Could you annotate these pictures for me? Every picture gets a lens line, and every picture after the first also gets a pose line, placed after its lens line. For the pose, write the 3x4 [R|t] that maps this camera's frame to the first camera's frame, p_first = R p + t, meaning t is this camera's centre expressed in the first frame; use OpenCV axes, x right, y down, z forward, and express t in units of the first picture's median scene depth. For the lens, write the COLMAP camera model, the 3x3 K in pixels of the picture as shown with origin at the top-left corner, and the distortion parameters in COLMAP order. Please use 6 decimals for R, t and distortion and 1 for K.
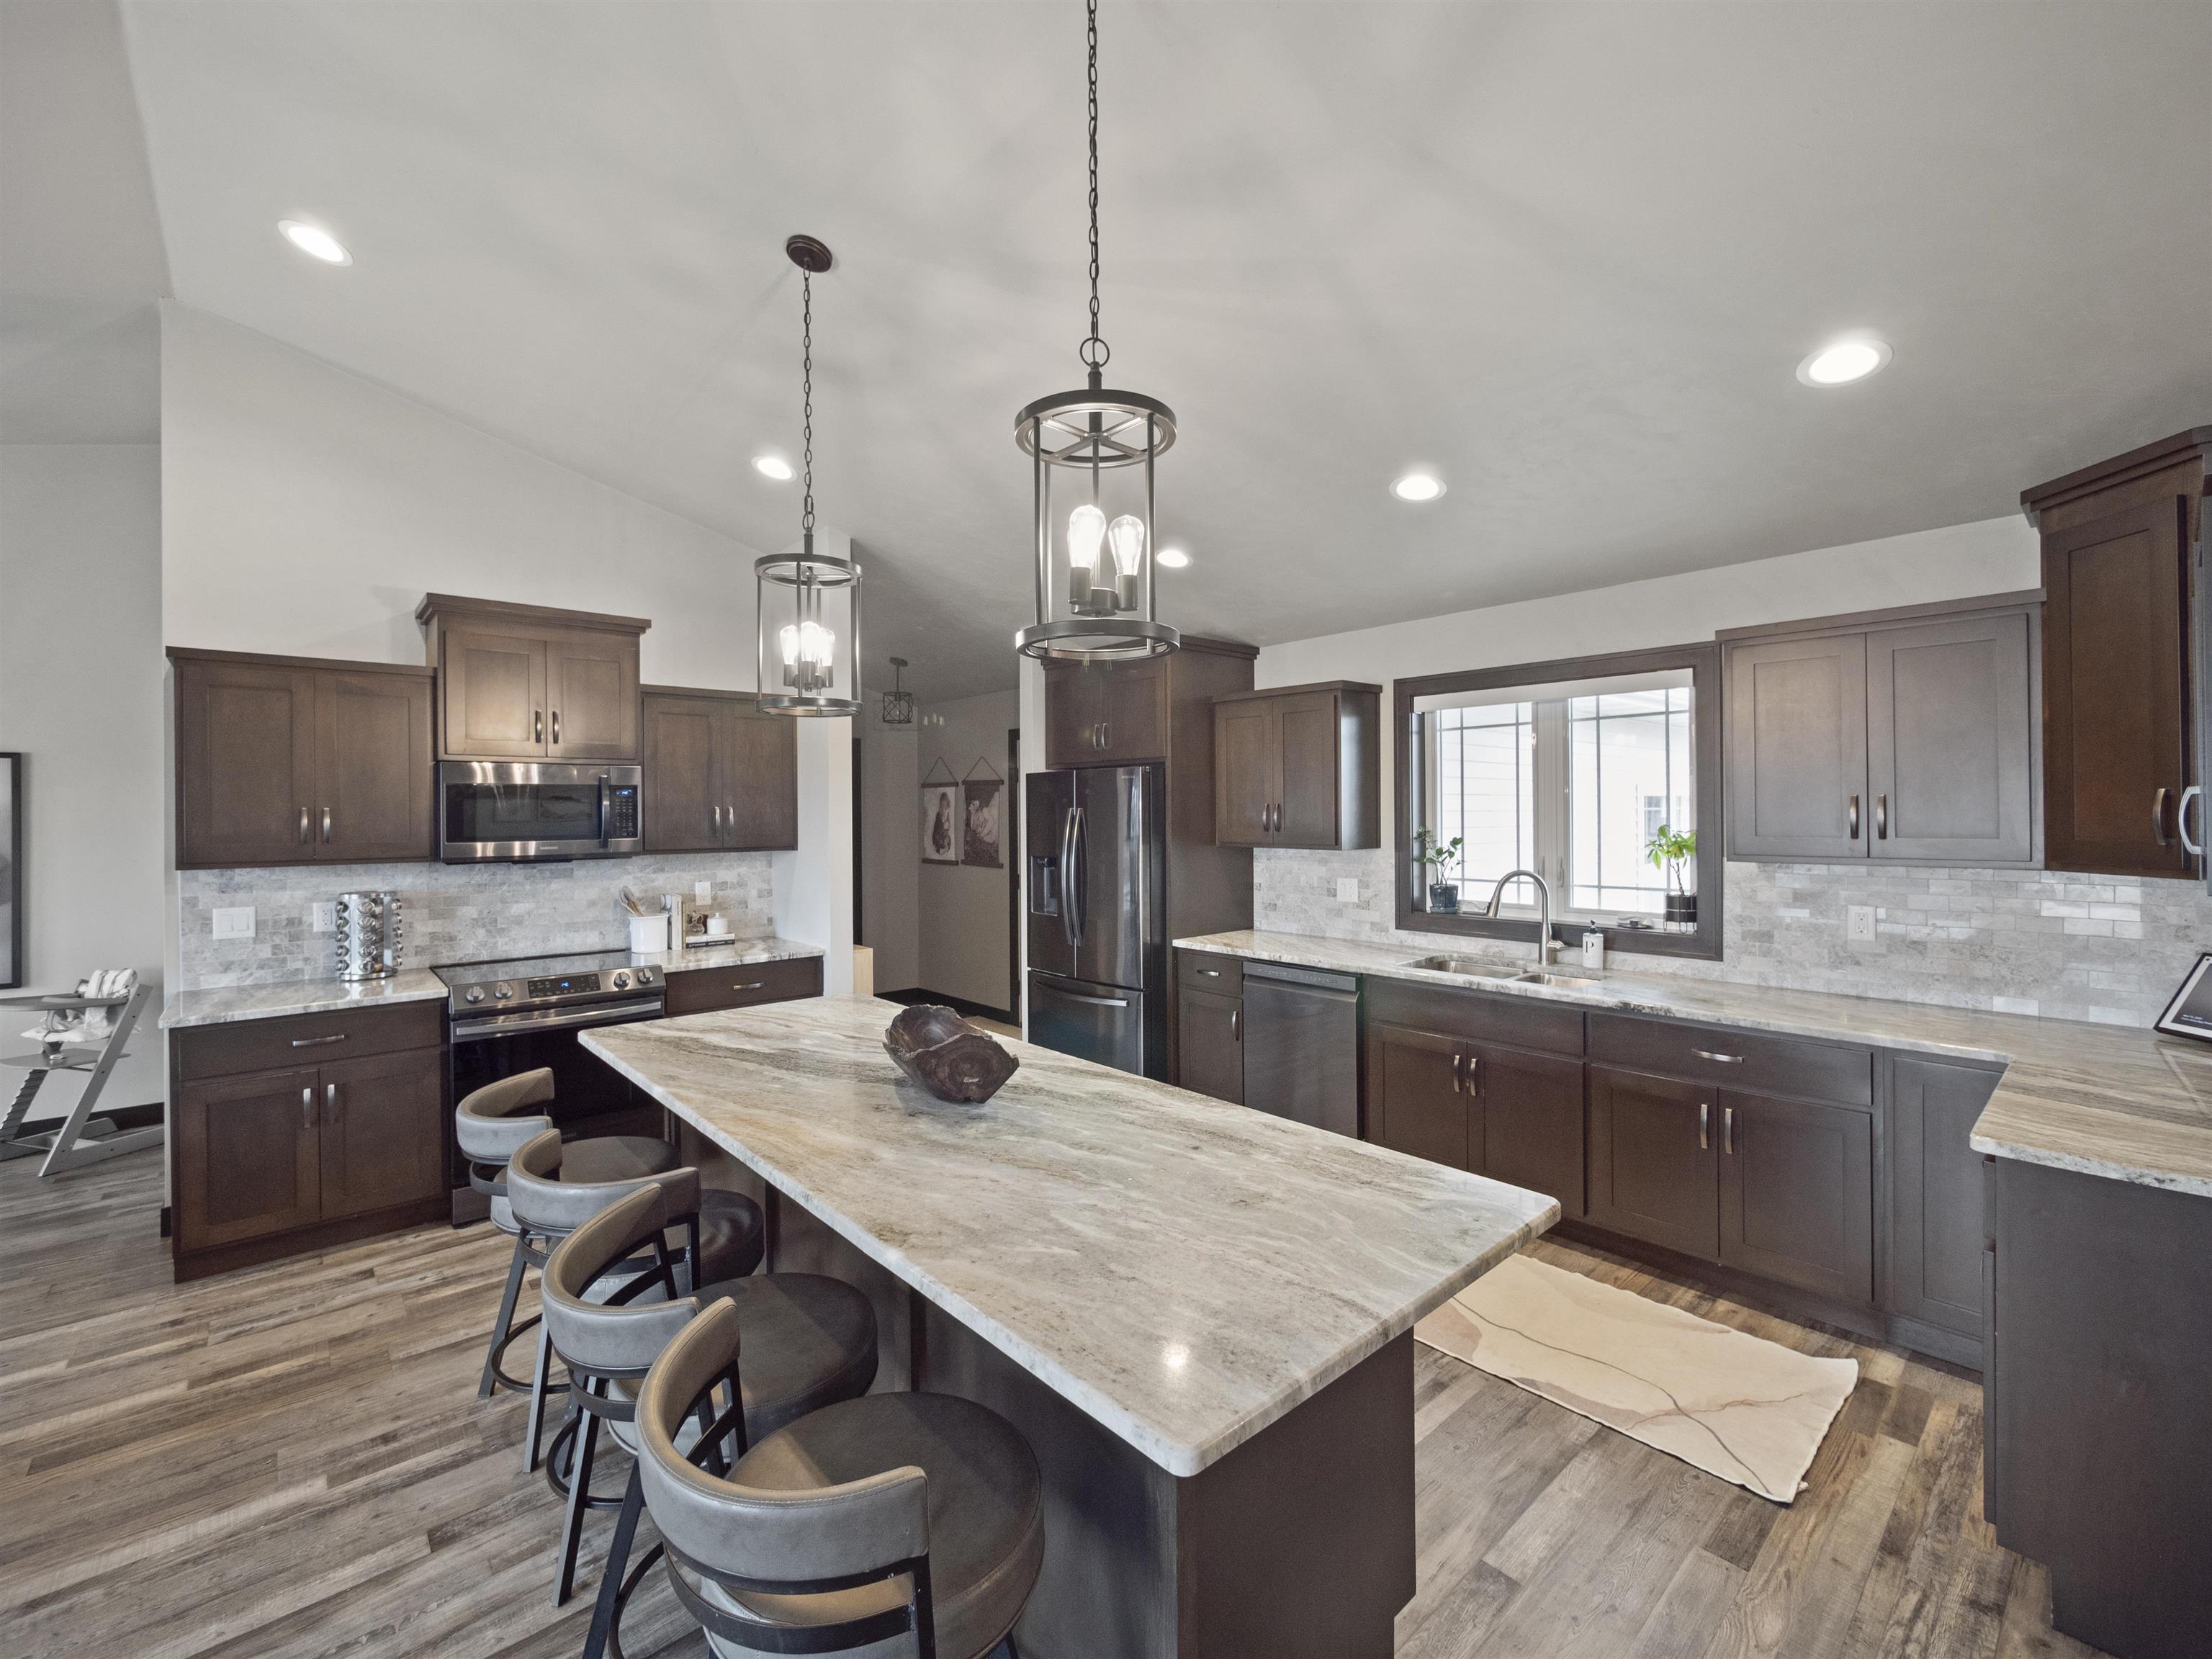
lens RADIAL K [[936.3, 0, 1079.5], [0, 936.3, 818.9], [0, 0, 1]] dist [-0.008666, 0.001038]
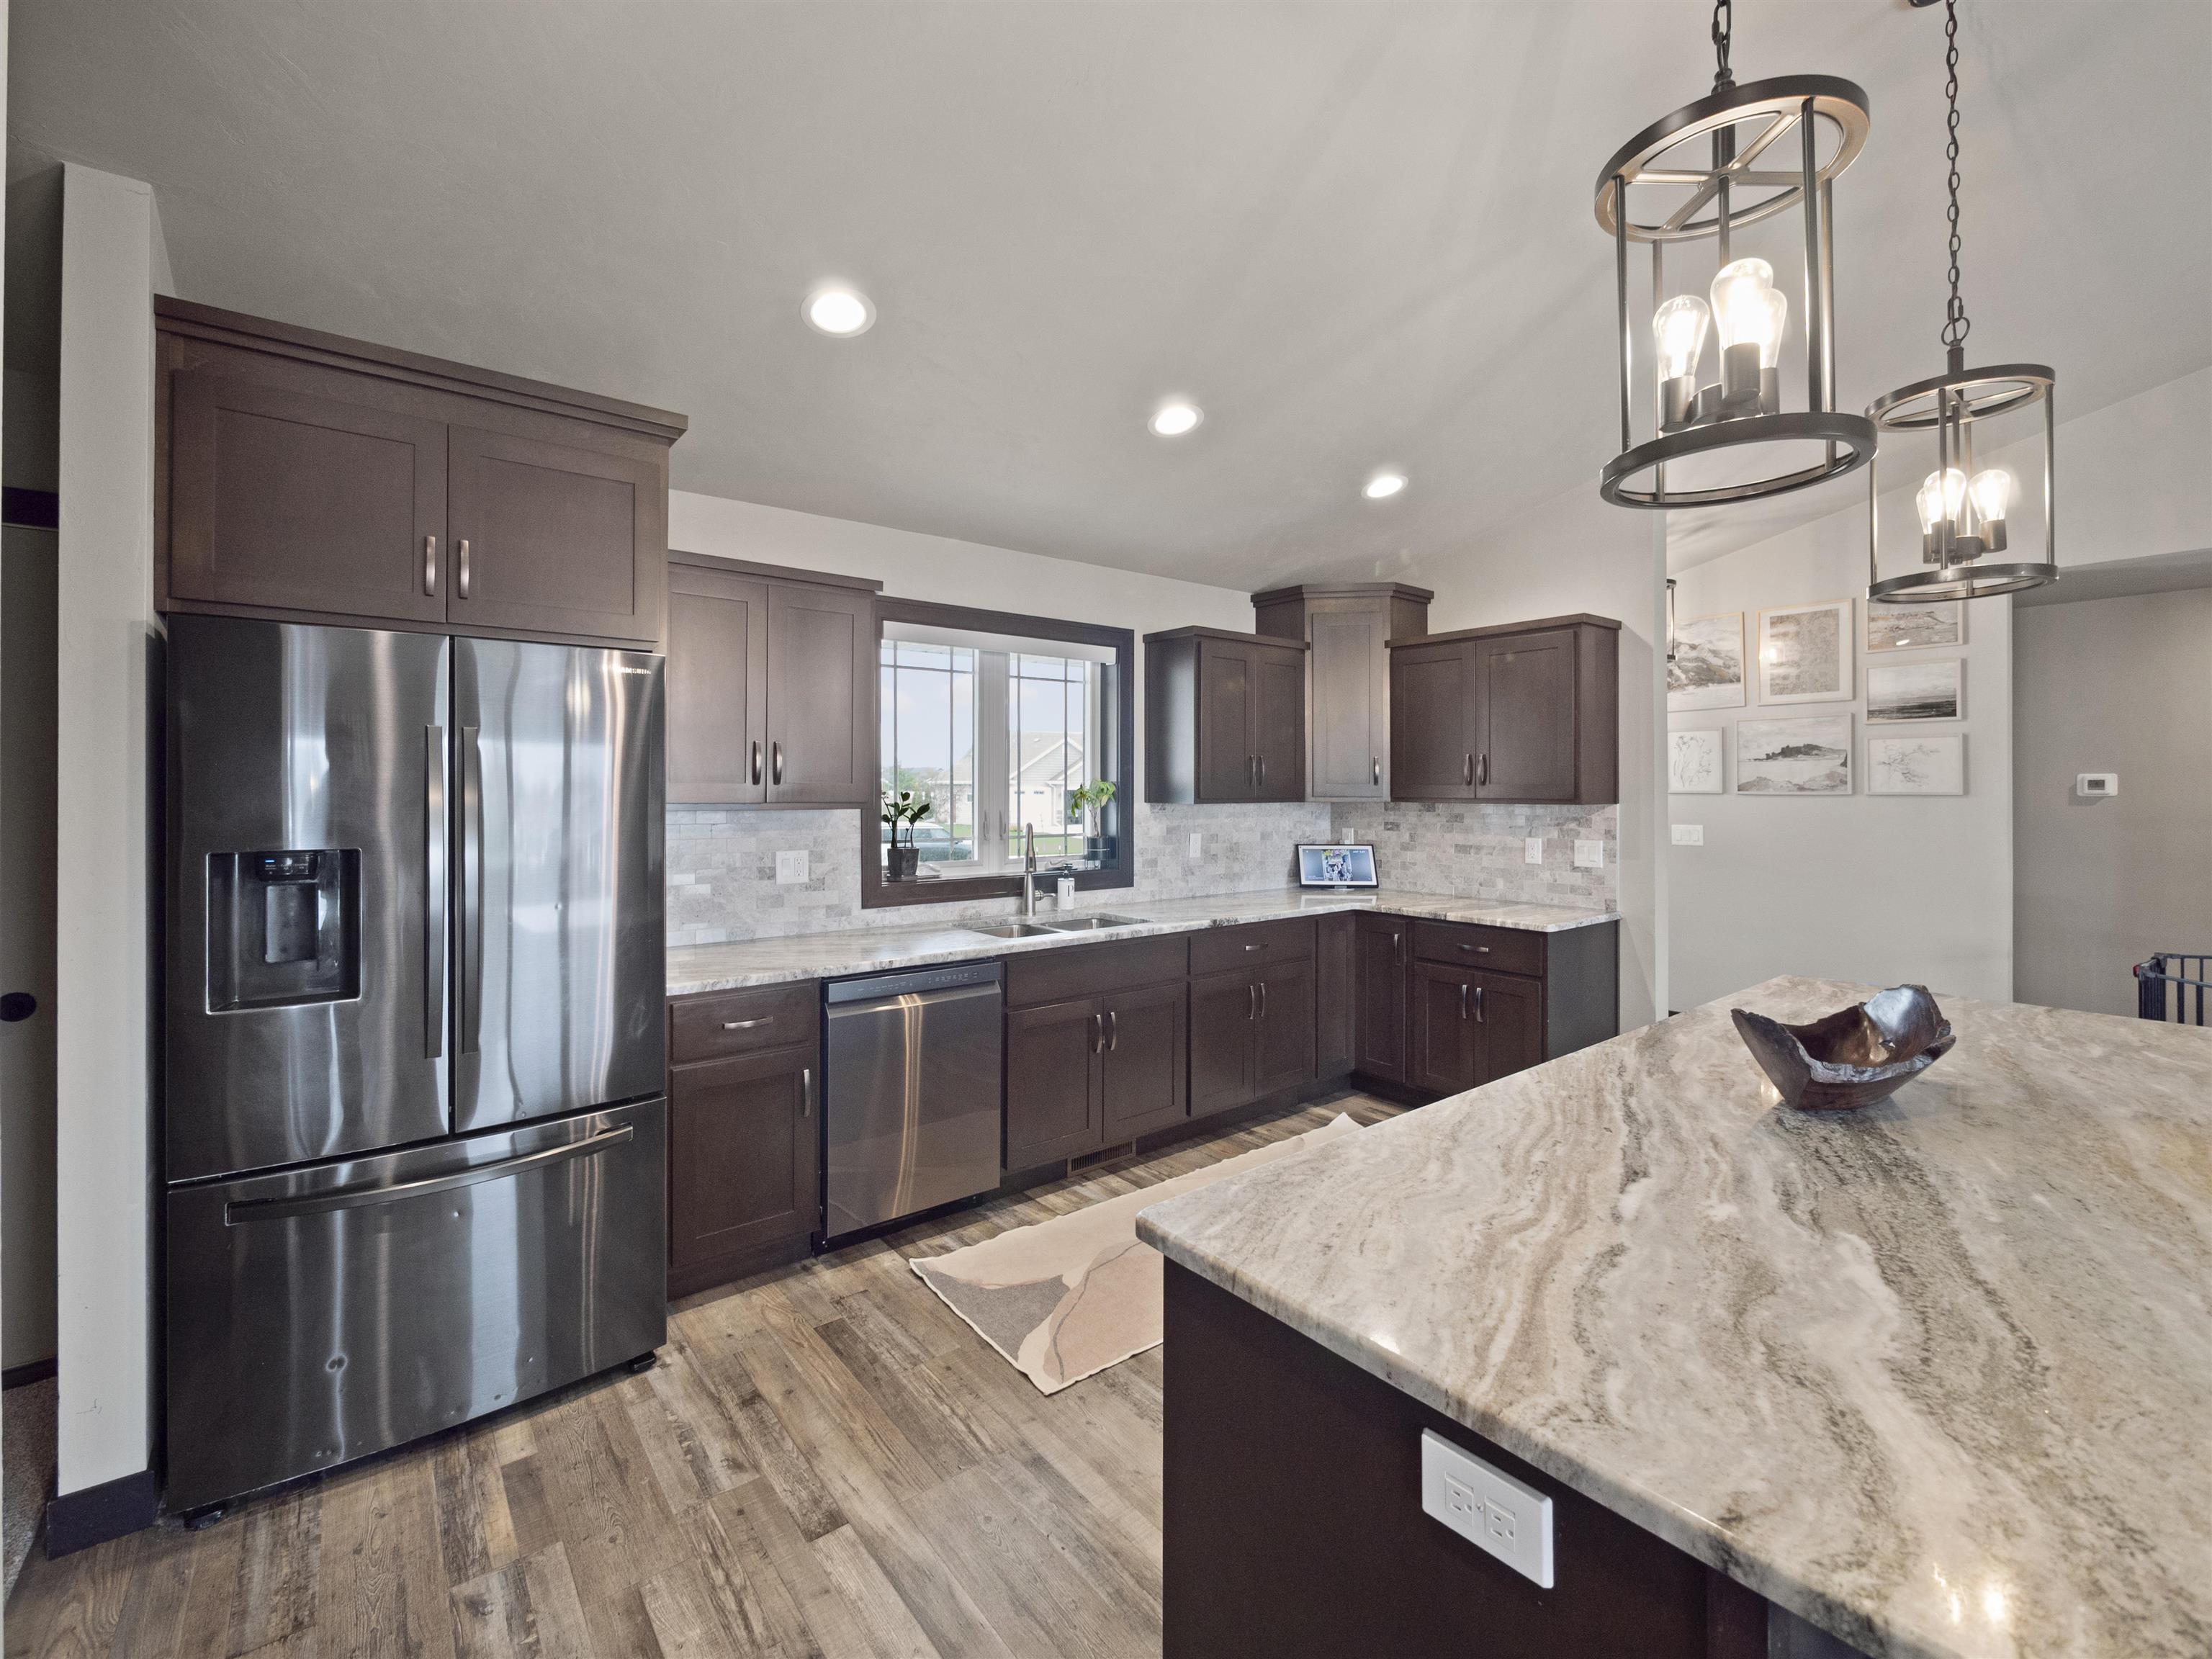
lens RADIAL K [[958.1, 0, 1100.9], [0, 958.1, 787.4], [0, 0, 1]] dist [-0.001593, -0.000094]
pose [[0.039453, 0.005913, 0.999204, -0.579222], [0.005165, 0.999968, -0.006121, 0.026905], [-0.999208, 0.005402, 0.039421, 0.962658]]
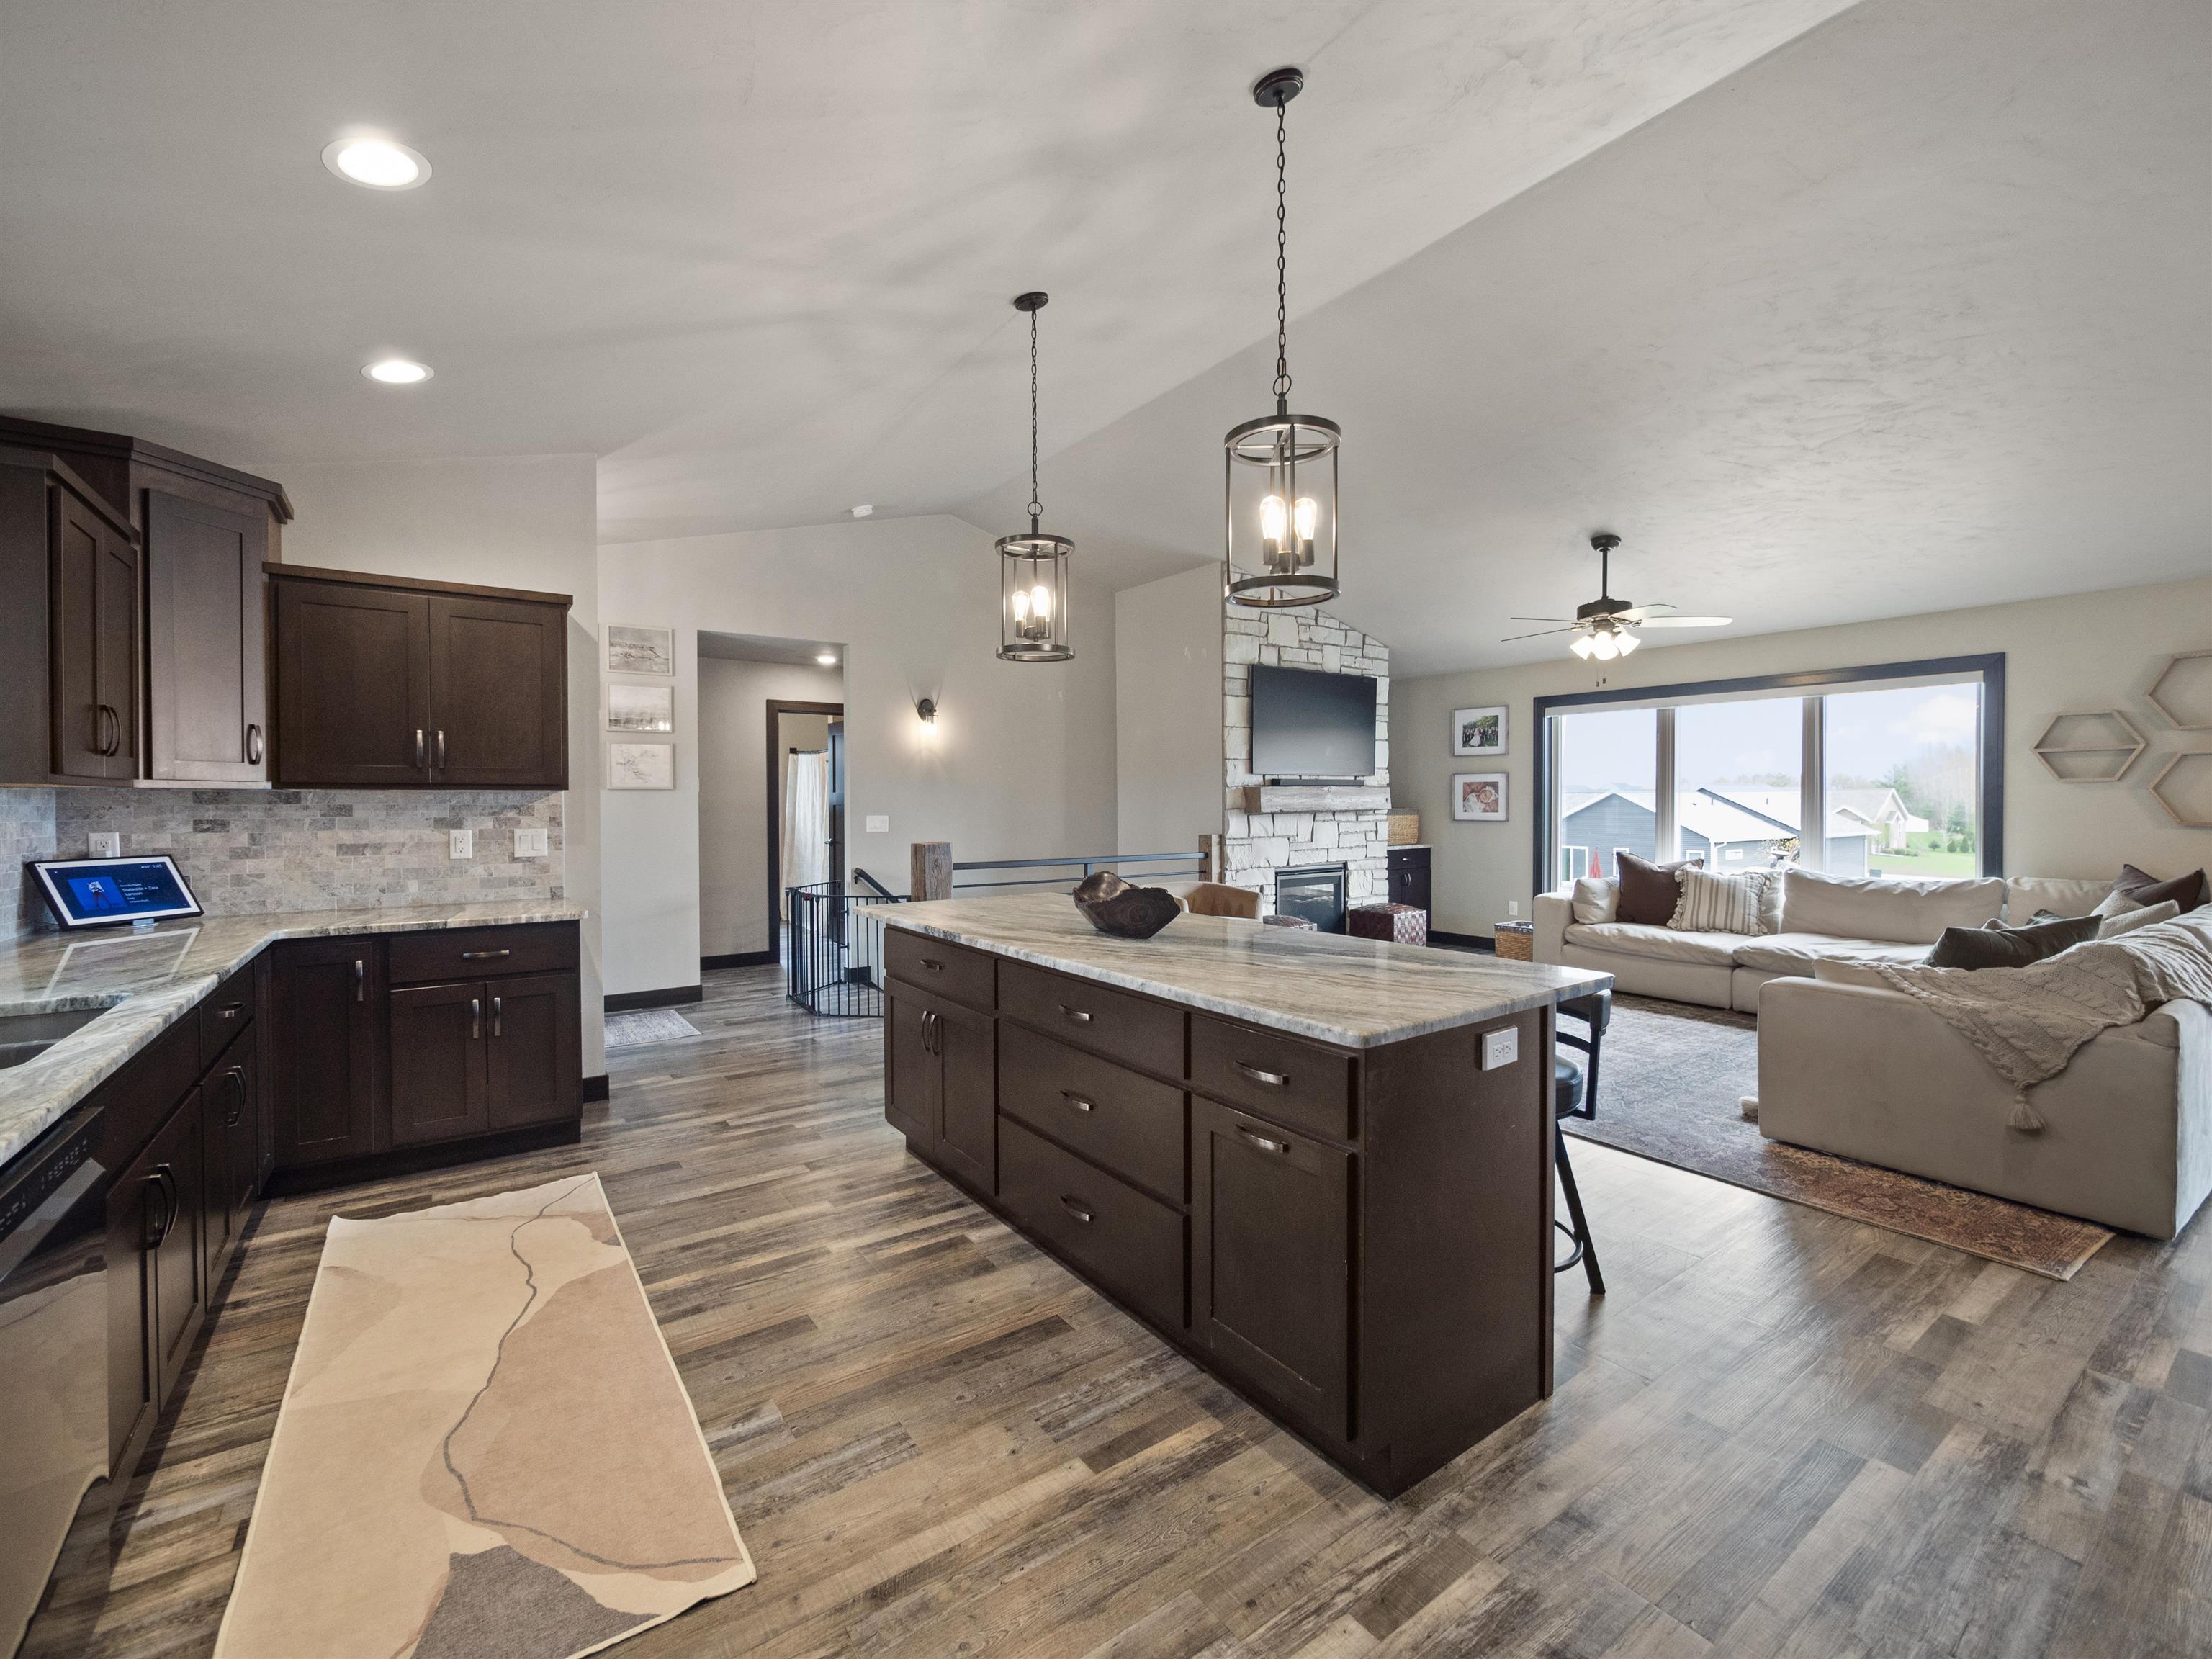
lens RADIAL K [[934.0, 0, 1084.9], [0, 934.0, 816.8], [0, 0, 1]] dist [-0.002256, 0.000222]
pose [[-0.994861, 0.008364, 0.100900, -0.139222], [0.010455, 0.999741, 0.020217, 0.058507], [-0.100705, 0.021168, -0.994691, 1.449520]]
